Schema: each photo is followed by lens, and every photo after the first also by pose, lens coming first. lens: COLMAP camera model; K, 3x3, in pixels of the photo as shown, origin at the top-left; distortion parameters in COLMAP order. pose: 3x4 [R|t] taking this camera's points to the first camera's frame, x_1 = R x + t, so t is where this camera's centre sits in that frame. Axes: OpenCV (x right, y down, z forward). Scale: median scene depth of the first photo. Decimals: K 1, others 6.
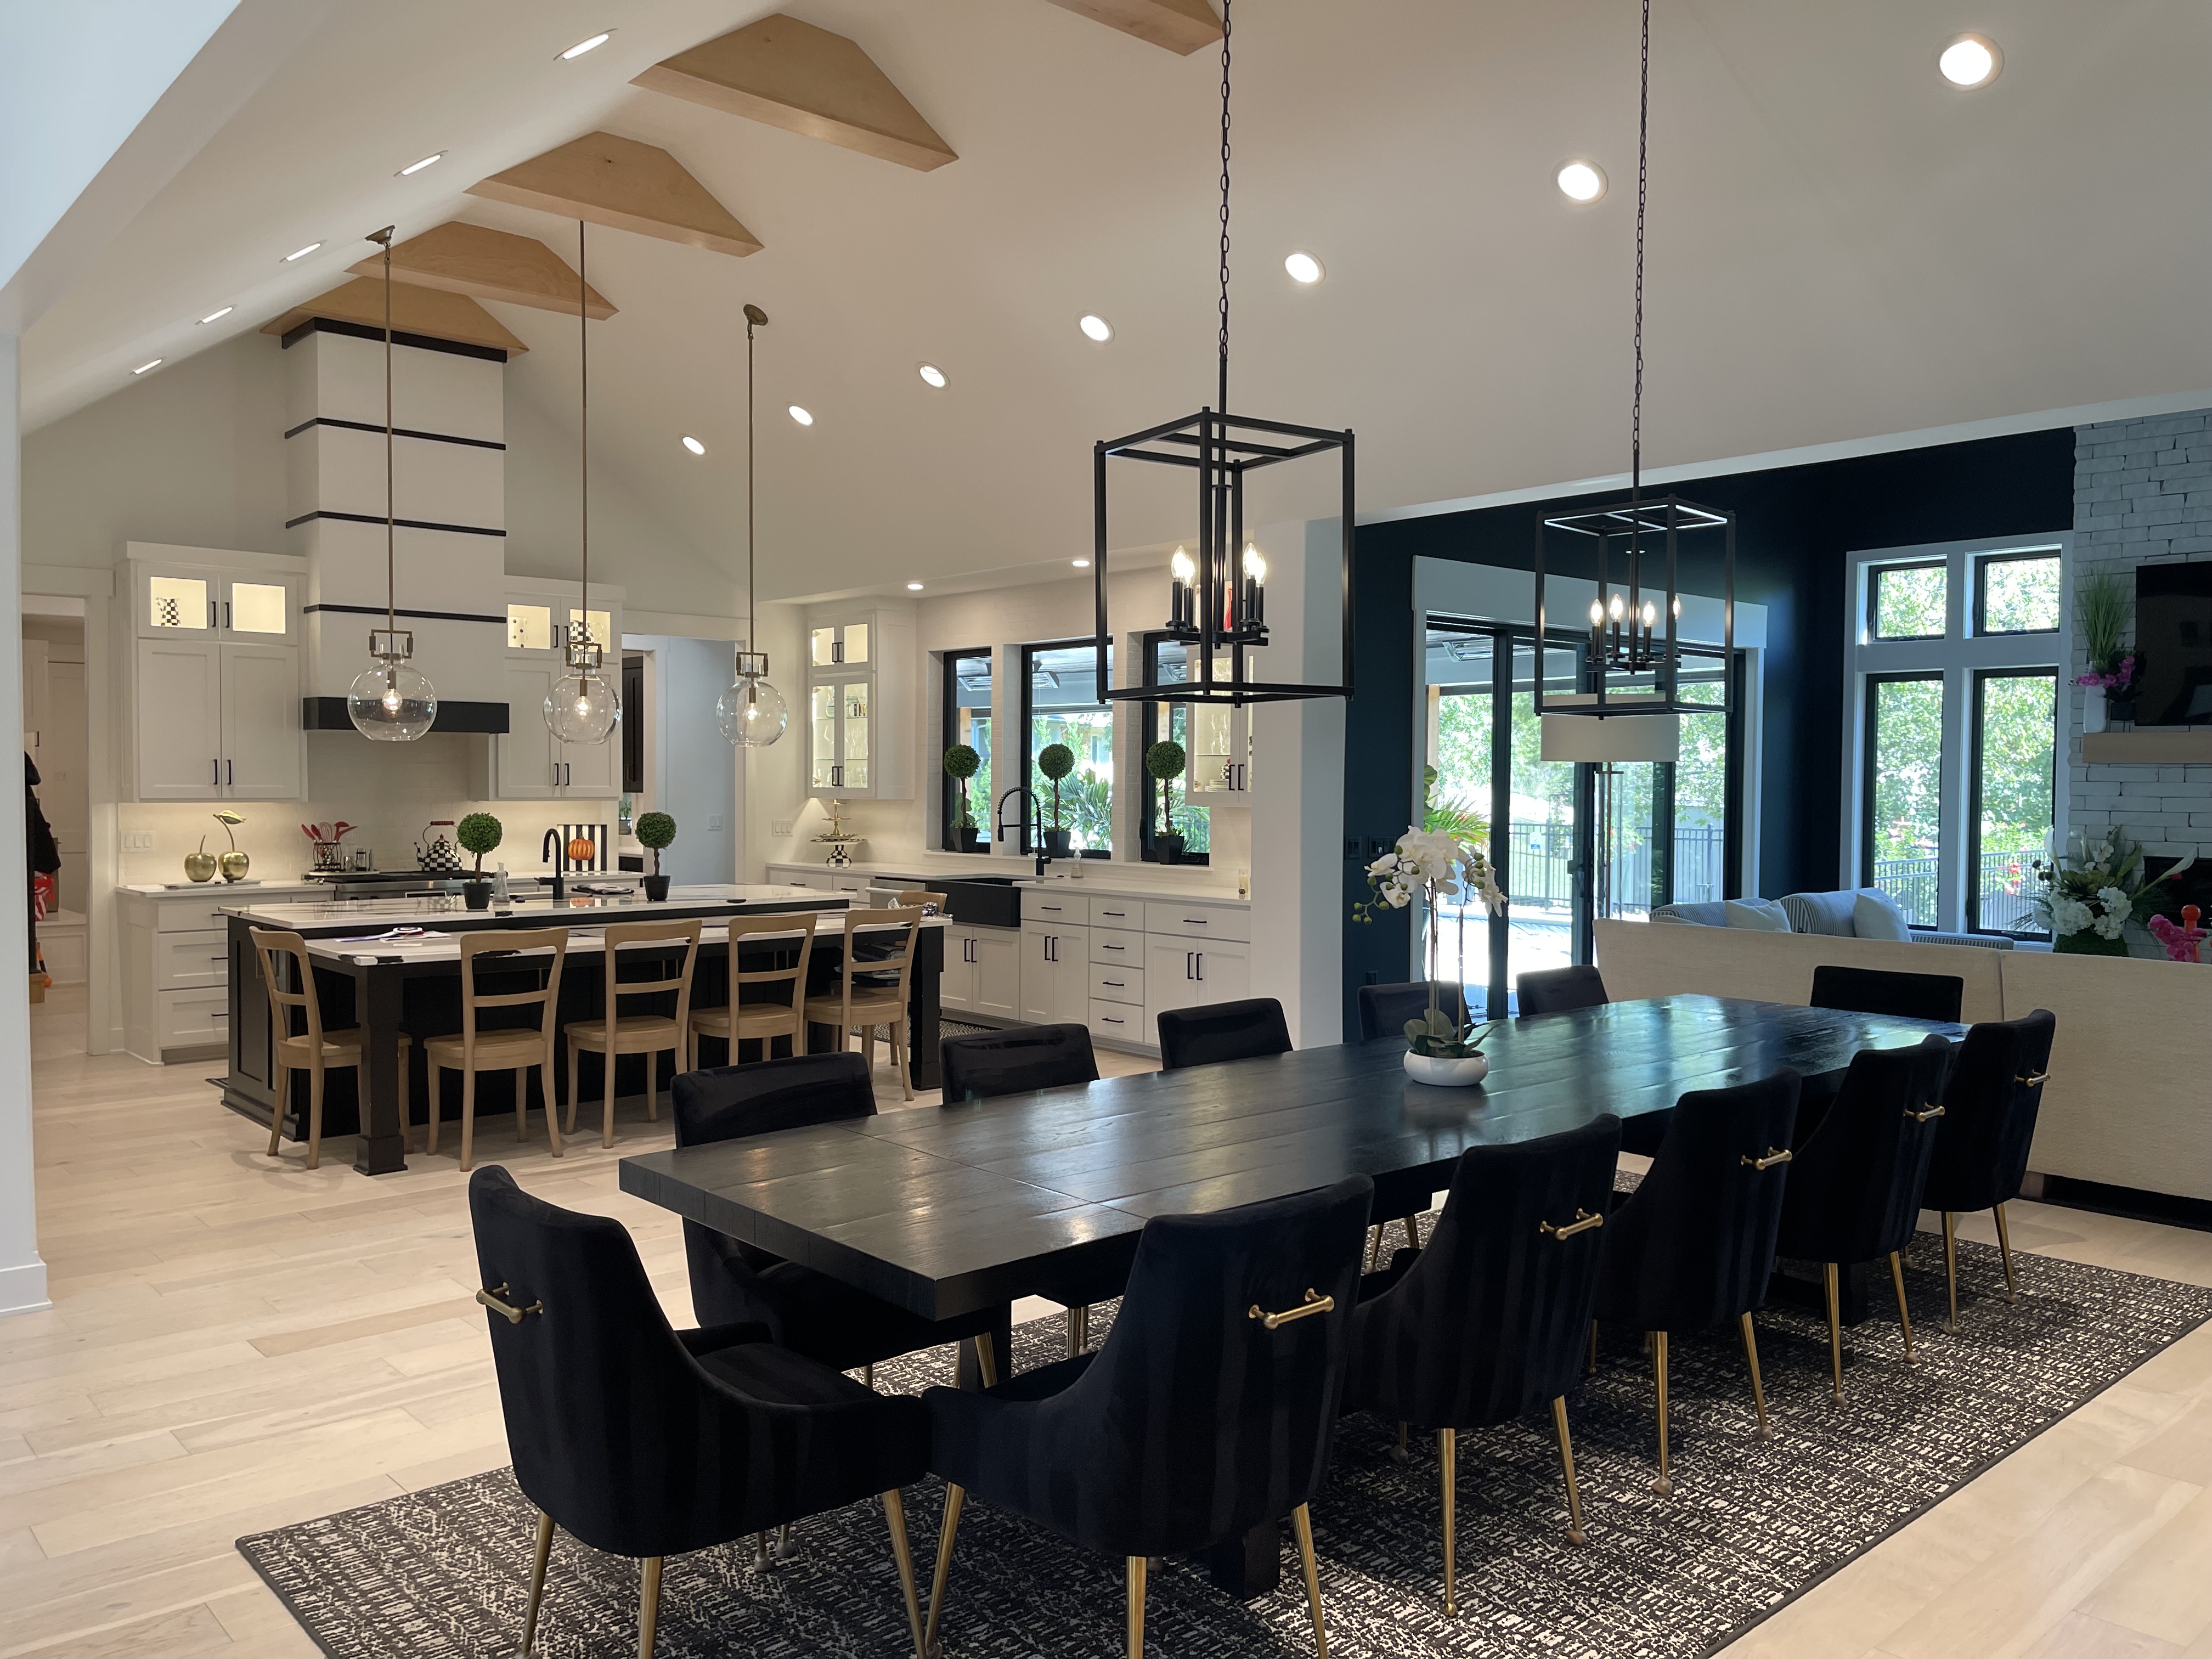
lens RADIAL K [[1672.4, 0, 1115.6], [0, 1672.4, 818.5], [0, 0, 1]] dist [0.063954, -0.082492]
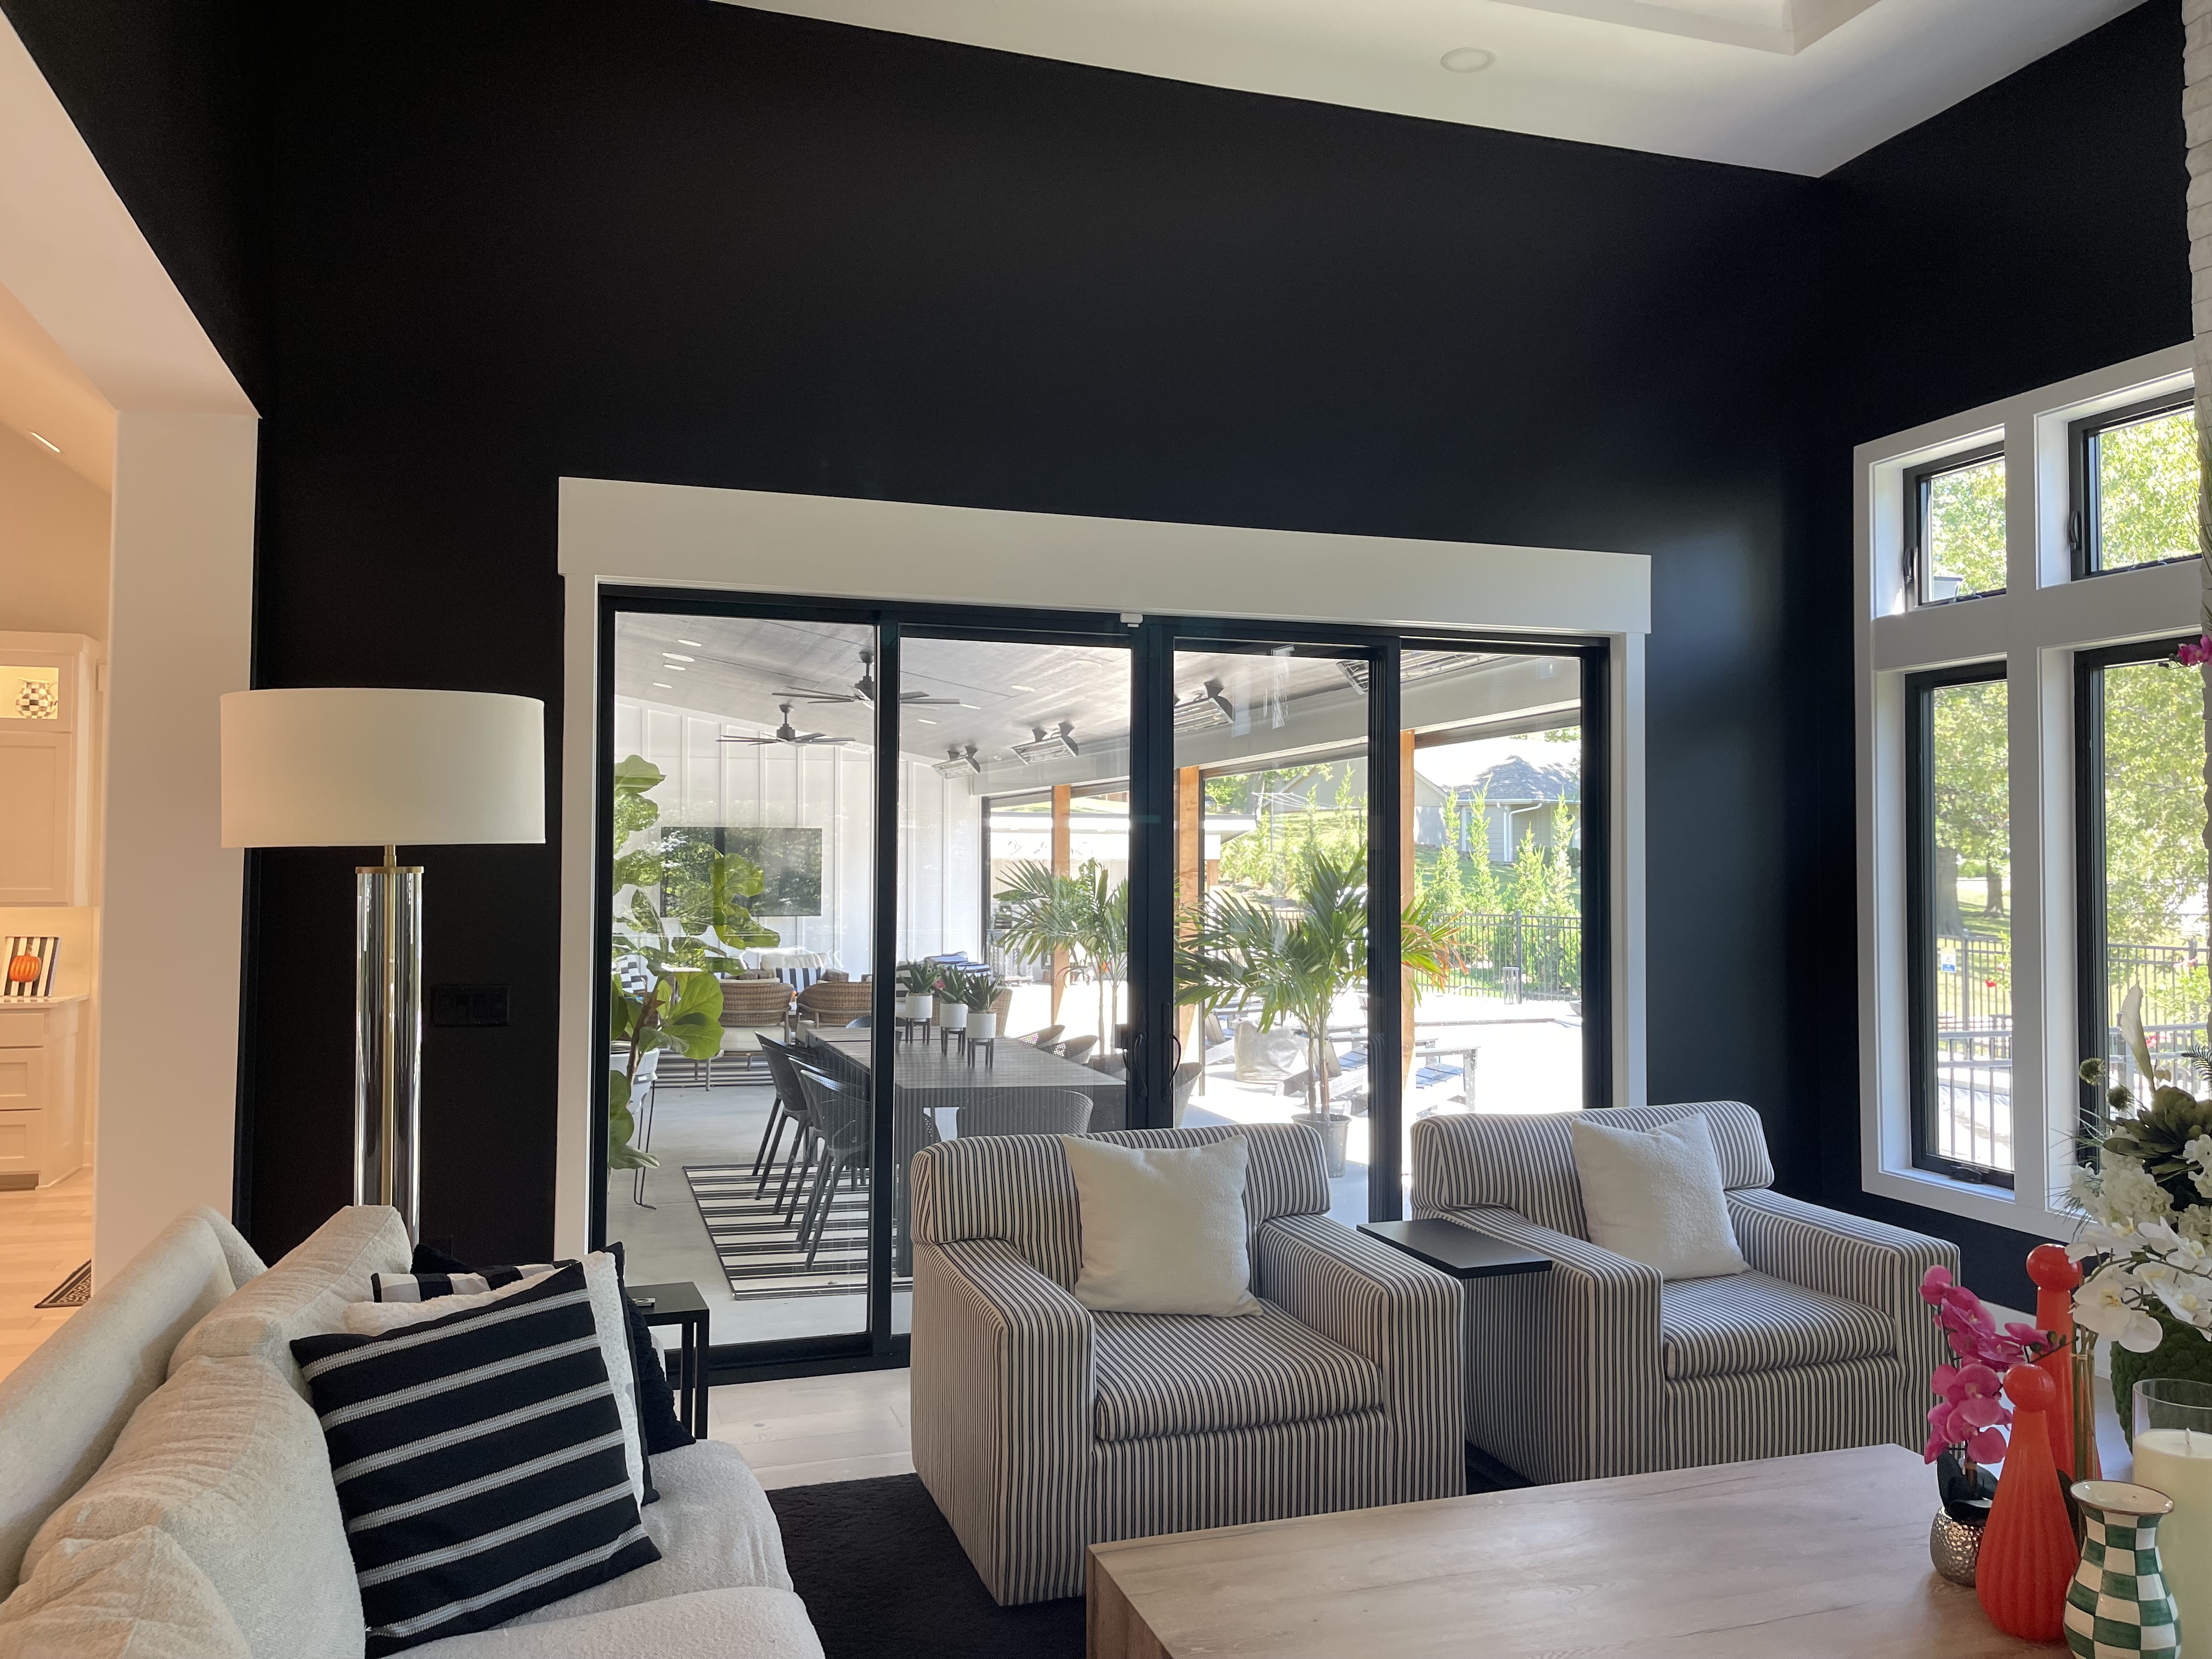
lens RADIAL K [[1672.4, 0, 1128.2], [0, 1672.4, 807.3], [0, 0, 1]] dist [0.063954, -0.082492]
pose [[0.920763, -0.017359, -0.389736, 0.499896], [-0.005903, 0.998275, -0.058410, -0.014630], [0.390078, 0.056083, 0.919072, 0.501120]]
